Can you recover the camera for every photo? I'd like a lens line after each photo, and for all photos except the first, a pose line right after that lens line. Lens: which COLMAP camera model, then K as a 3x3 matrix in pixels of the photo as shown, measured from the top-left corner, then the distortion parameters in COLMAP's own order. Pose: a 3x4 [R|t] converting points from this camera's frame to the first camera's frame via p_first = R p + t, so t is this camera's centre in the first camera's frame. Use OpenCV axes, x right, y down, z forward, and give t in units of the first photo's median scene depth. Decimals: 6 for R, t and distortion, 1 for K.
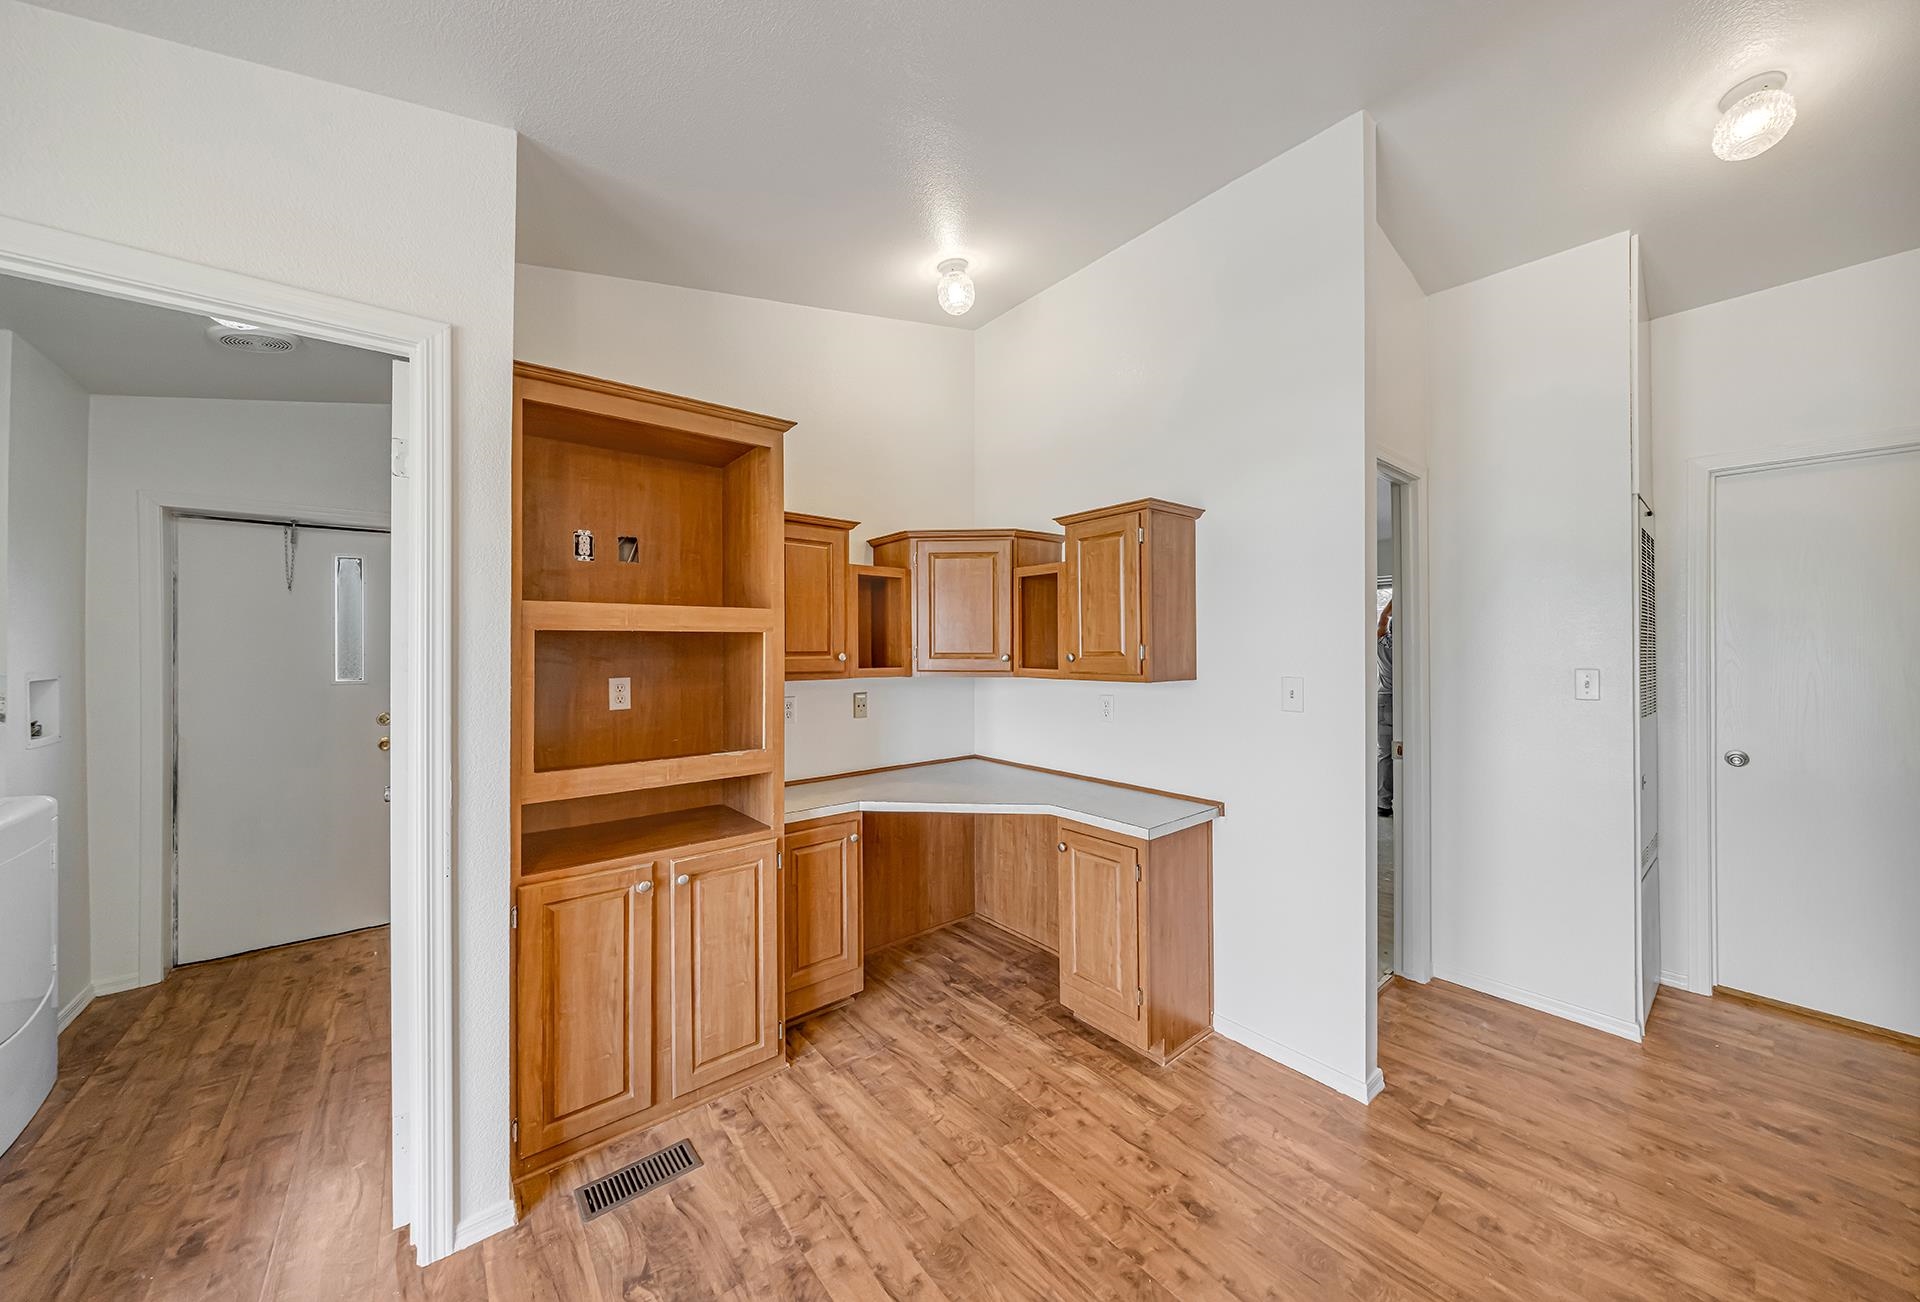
lens RADIAL K [[659.7, 0, 965.3], [0, 659.7, 642.6], [0, 0, 1]] dist [-0.000936, 0.000434]
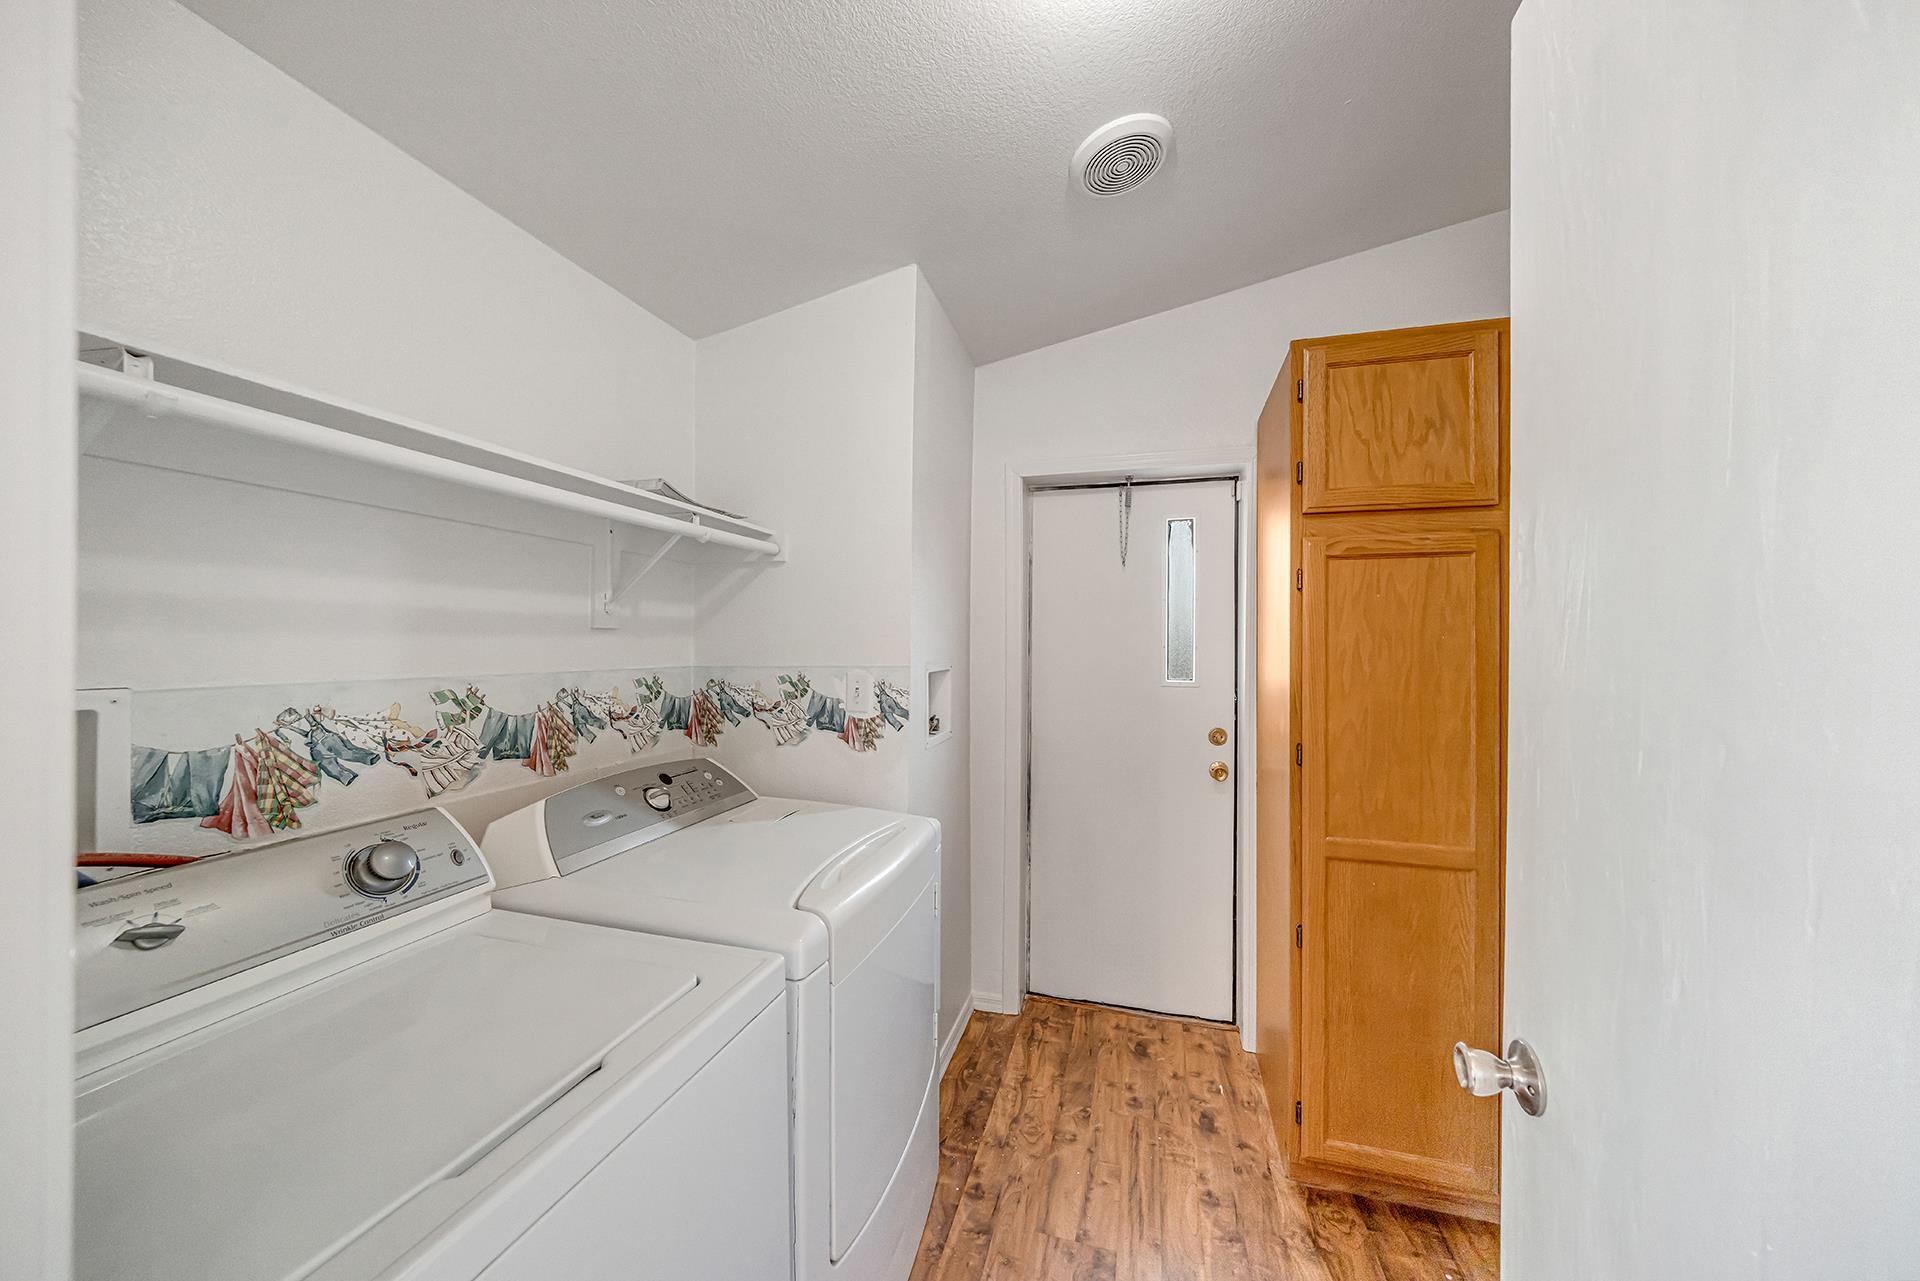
lens RADIAL K [[661.1, 0, 957.6], [0, 661.1, 640.8], [0, 0, 1]] dist [-0.001614, 0.000016]
pose [[0.565843, 0.007413, -0.824480, -0.402289], [-0.006440, 0.999969, 0.004571, 0.007619], [0.824488, 0.002723, 0.565873, 0.320998]]
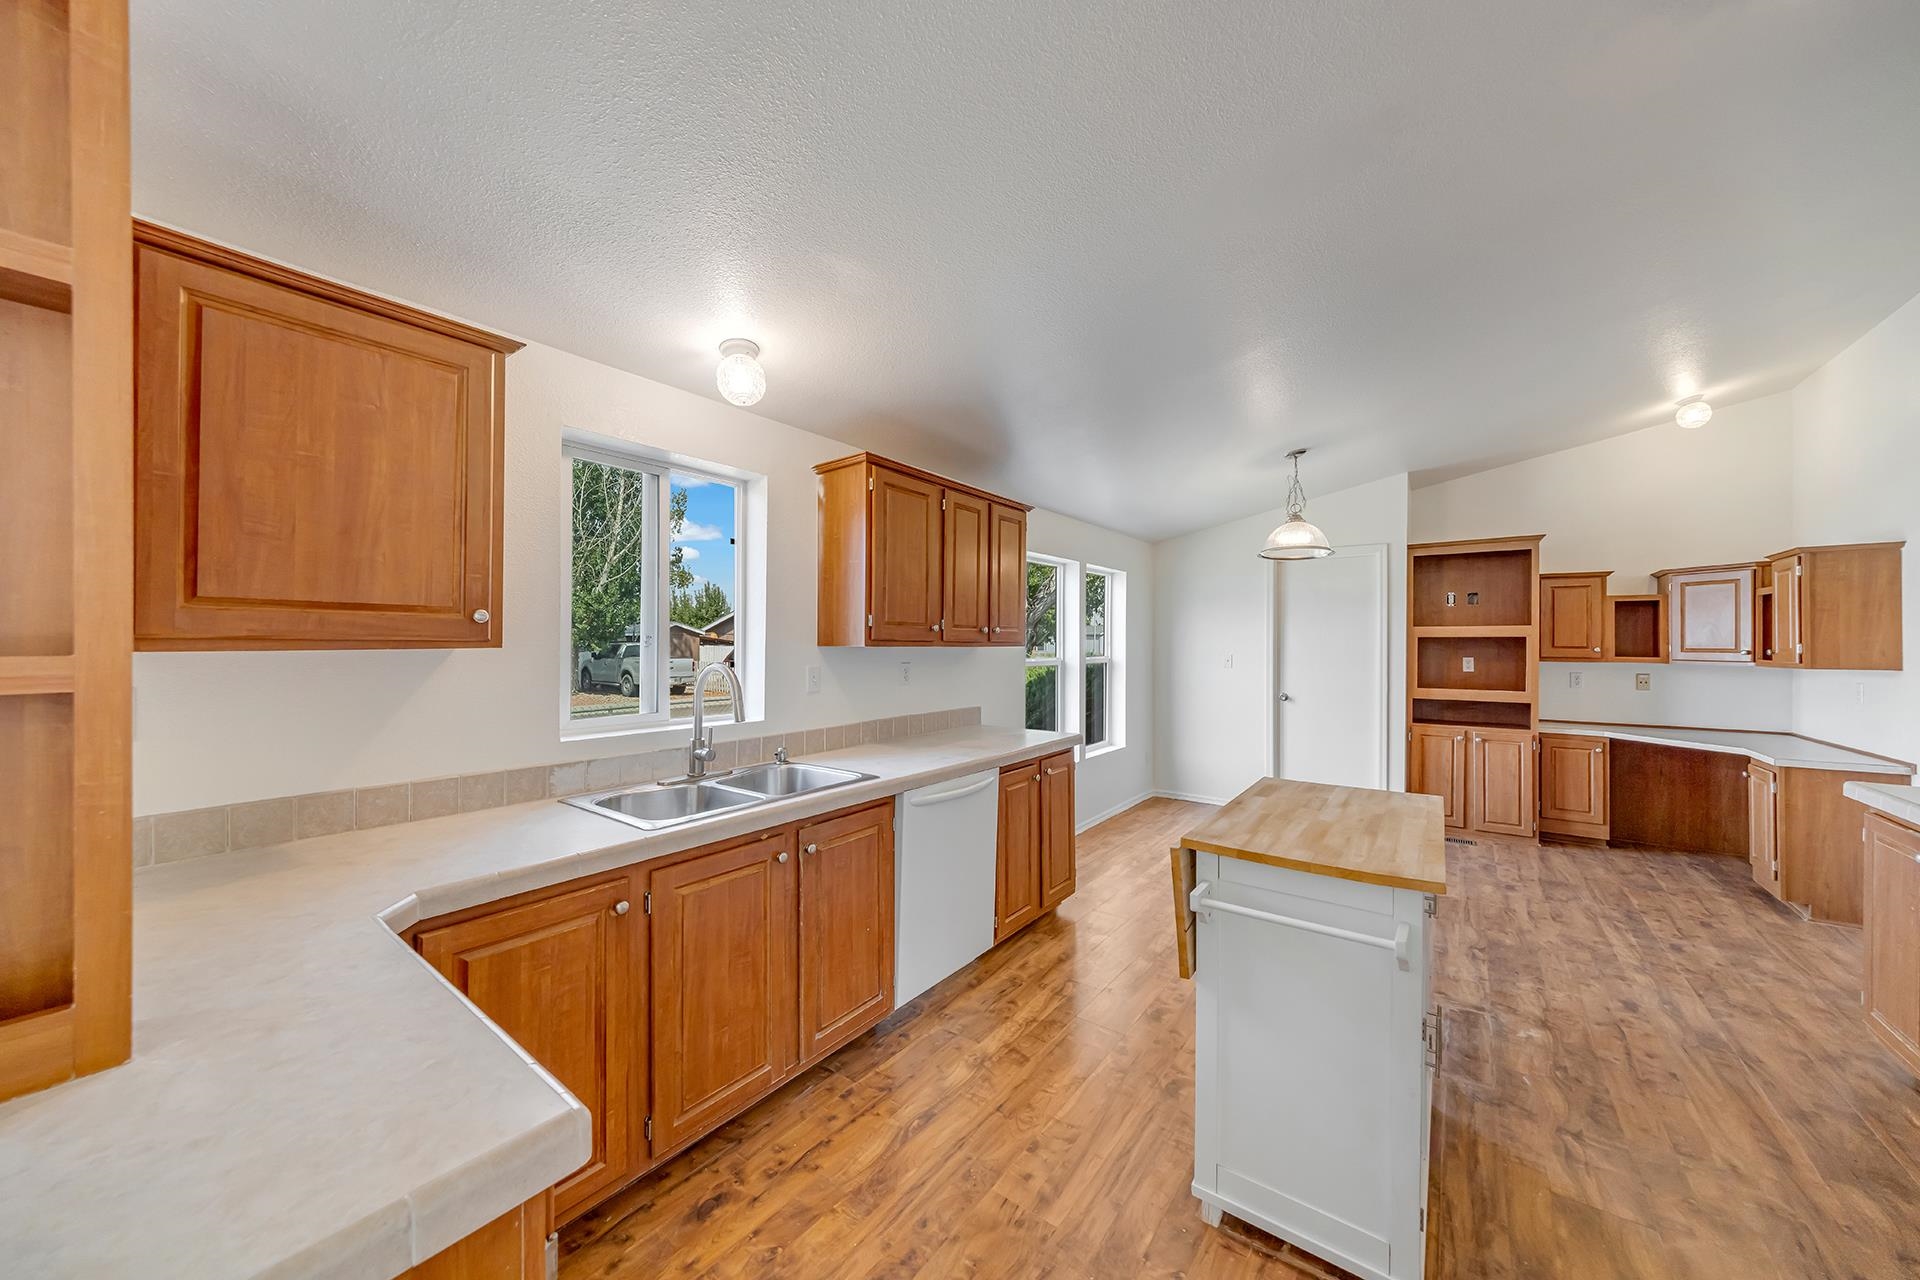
lens RADIAL K [[661.1, 0, 974.5], [0, 661.1, 643.5], [0, 0, 1]] dist [-0.001614, 0.000016]
pose [[0.246926, 0.003559, -0.969028, 1.582749], [0.000649, 0.999992, 0.003838, -0.004013], [0.969034, -0.001577, 0.246922, -1.500960]]
